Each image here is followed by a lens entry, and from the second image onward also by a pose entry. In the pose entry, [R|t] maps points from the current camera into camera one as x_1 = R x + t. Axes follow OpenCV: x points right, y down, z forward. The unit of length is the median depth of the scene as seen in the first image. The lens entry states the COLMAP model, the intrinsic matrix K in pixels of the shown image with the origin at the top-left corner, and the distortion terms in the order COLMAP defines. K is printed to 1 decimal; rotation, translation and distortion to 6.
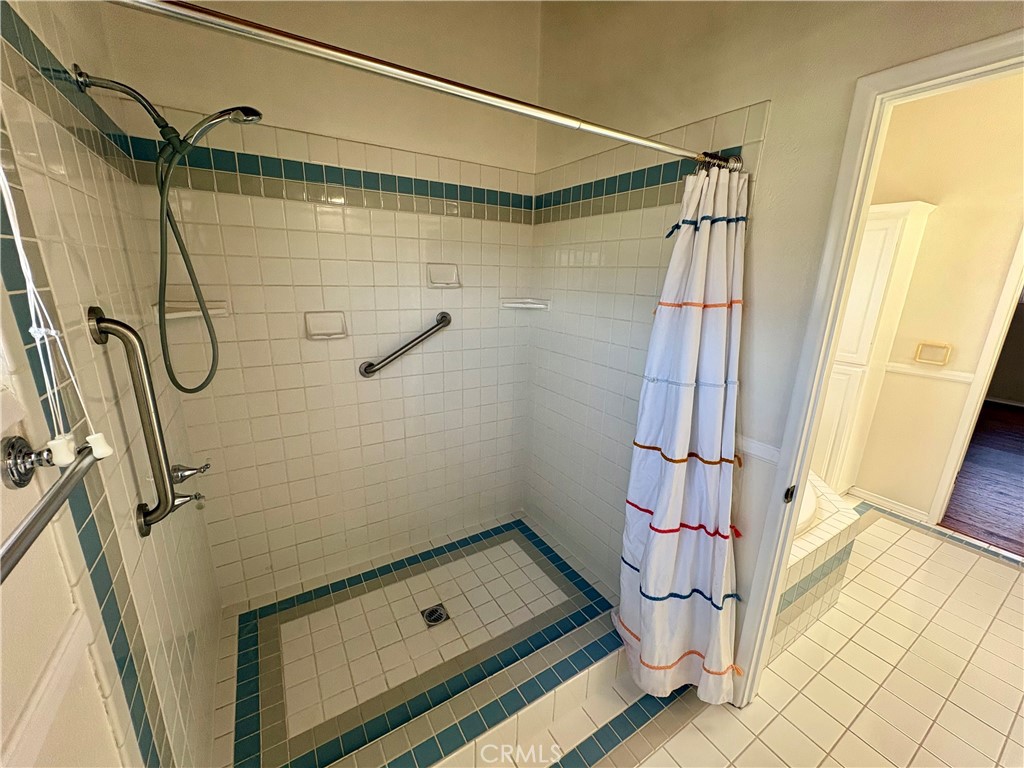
lens RADIAL K [[406.0, 0, 508.5], [0, 406.0, 384.2], [0, 0, 1]] dist [0.000074, 0.000400]
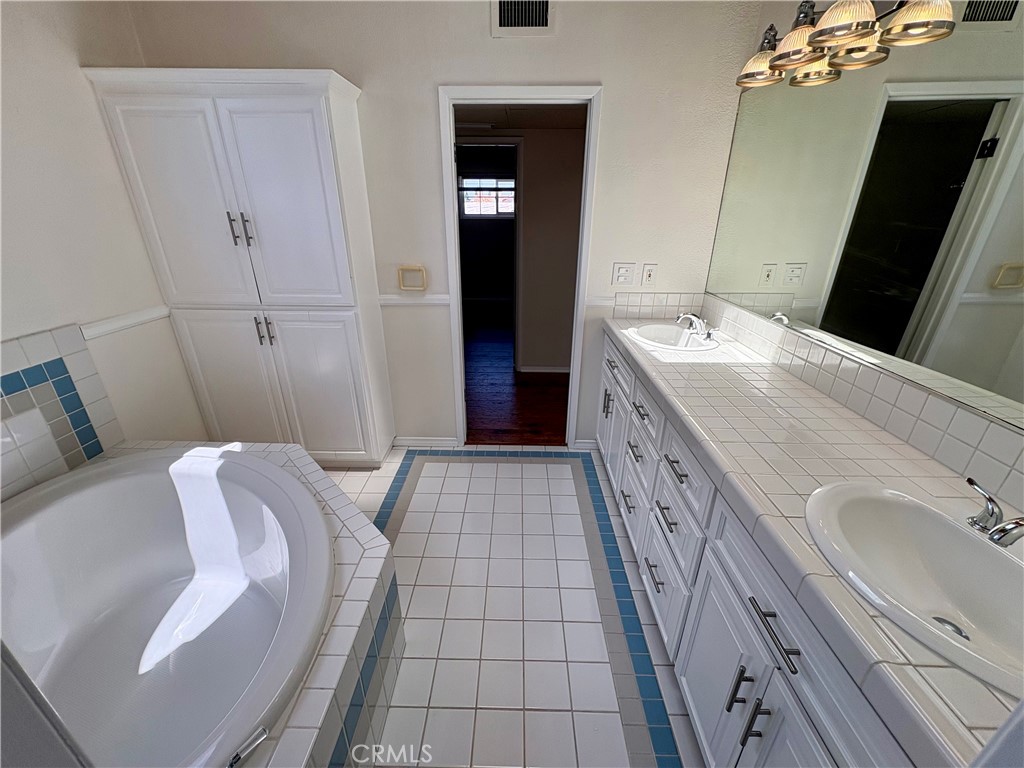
lens RADIAL K [[406.0, 0, 511.4], [0, 406.0, 383.7], [0, 0, 1]] dist [0.000074, 0.000400]
pose [[0.542293, -0.353710, 0.762107, 0.382458], [0.226399, 0.935033, 0.272869, -0.050752], [-0.809112, 0.024566, 0.587141, 0.291127]]
